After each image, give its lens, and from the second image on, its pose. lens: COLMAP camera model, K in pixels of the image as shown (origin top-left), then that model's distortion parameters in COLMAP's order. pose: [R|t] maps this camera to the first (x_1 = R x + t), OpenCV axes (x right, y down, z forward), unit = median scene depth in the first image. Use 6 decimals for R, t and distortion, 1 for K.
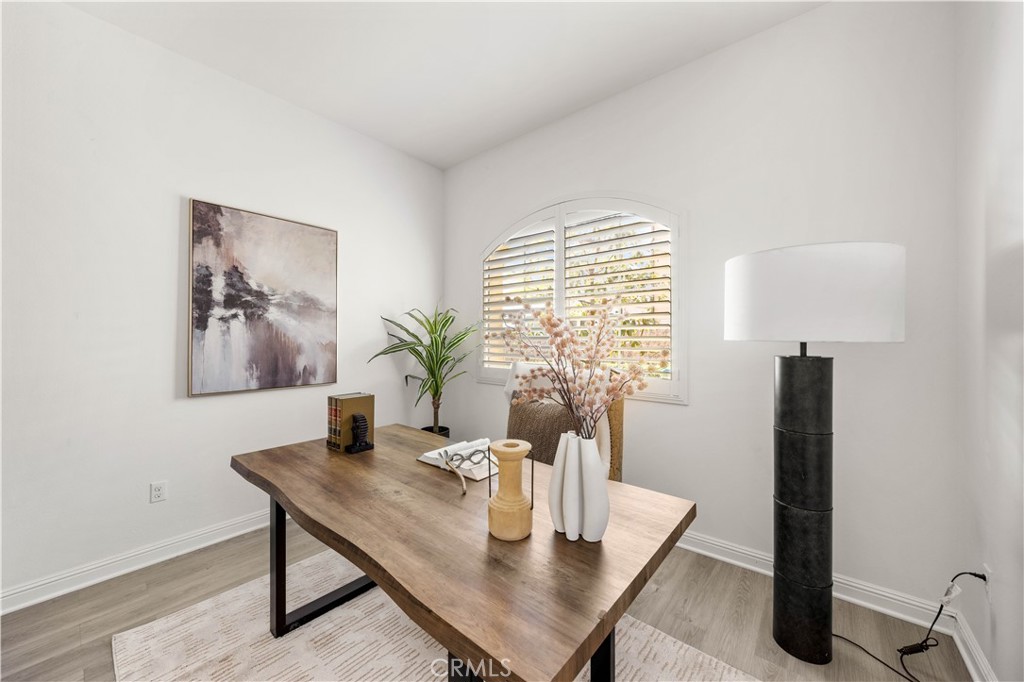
lens RADIAL K [[372.1, 0, 500.6], [0, 372.1, 336.3], [0, 0, 1]] dist [0.000873, 0.000067]
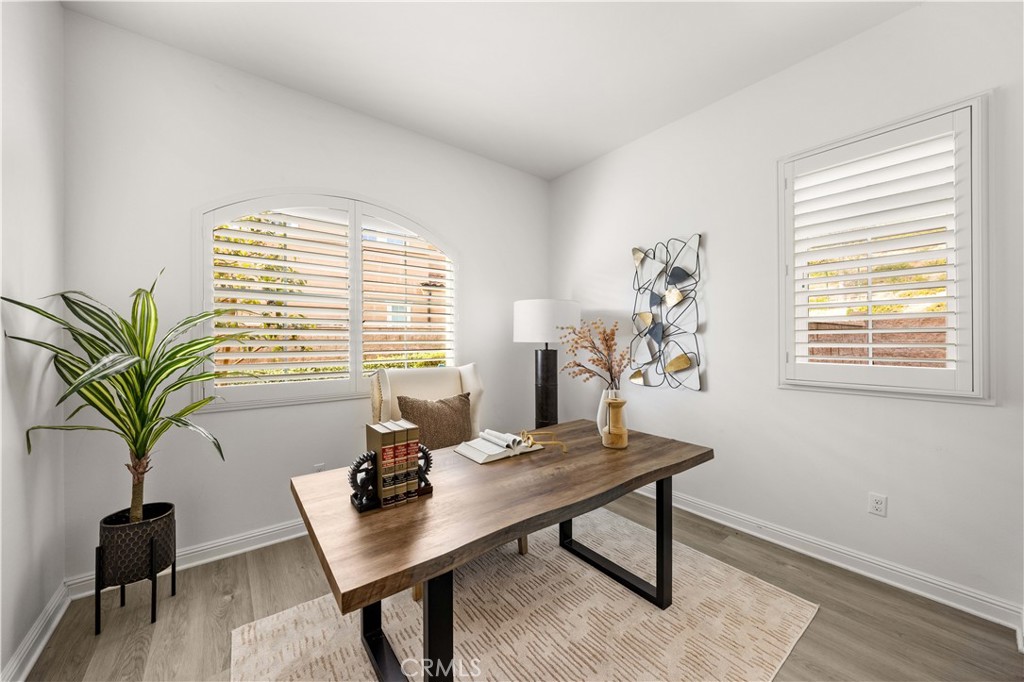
lens RADIAL K [[372.1, 0, 500.6], [0, 372.1, 336.3], [0, 0, 1]] dist [0.000873, 0.000067]
pose [[0.225063, 0.005957, 0.974326, -1.395109], [0.004923, 0.999962, -0.007251, -0.008506], [-0.974332, 0.006429, 0.225025, 0.831439]]
